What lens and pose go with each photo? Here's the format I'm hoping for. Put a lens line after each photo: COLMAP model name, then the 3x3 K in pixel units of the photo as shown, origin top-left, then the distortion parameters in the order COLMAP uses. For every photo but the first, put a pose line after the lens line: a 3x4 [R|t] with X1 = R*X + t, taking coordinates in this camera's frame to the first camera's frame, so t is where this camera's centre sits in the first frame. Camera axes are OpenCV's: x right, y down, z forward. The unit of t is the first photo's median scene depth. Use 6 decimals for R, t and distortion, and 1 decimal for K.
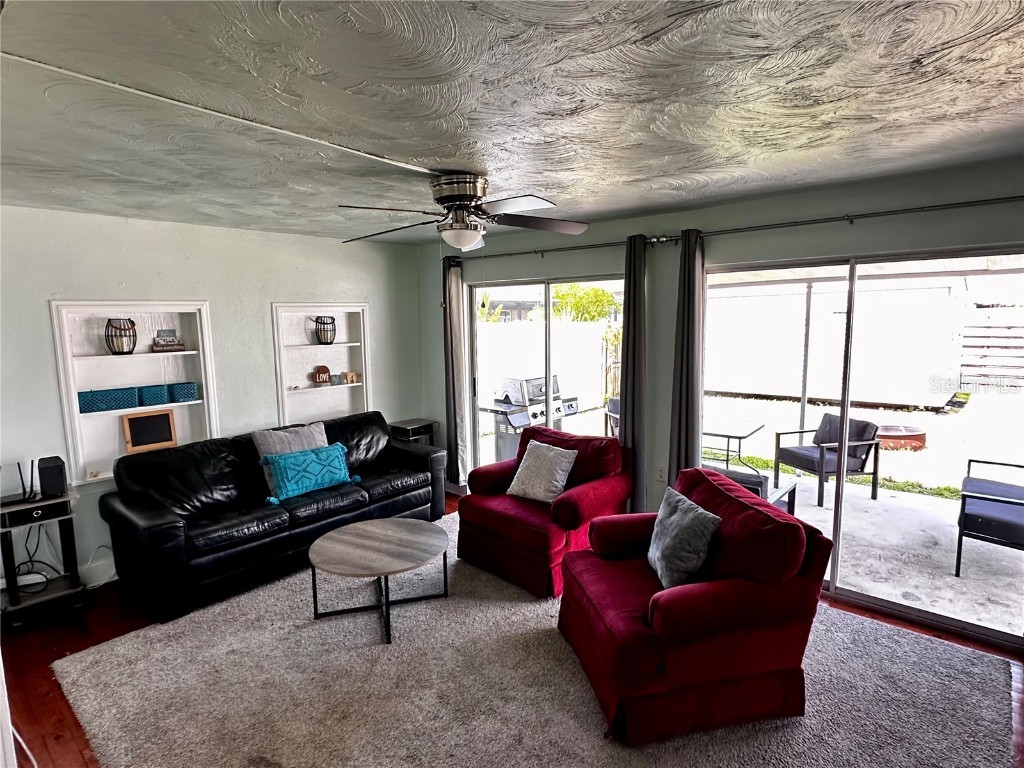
lens RADIAL K [[540.4, 0, 509.5], [0, 540.4, 387.6], [0, 0, 1]] dist [-0.015049, 0.000823]
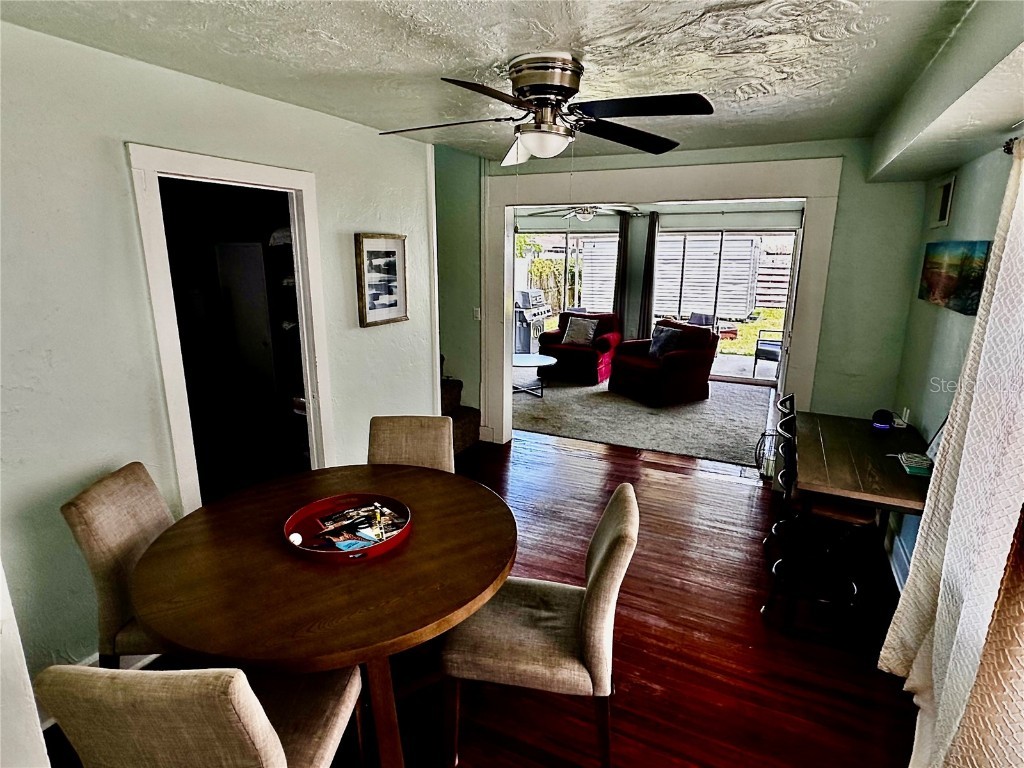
lens RADIAL K [[540.4, 0, 513.3], [0, 540.4, 384.5], [0, 0, 1]] dist [-0.015049, 0.000823]
pose [[0.959448, -0.035598, 0.279630, -0.530377], [0.005025, 0.993996, 0.109298, 0.096585], [-0.281842, -0.103461, 0.953866, -0.608490]]
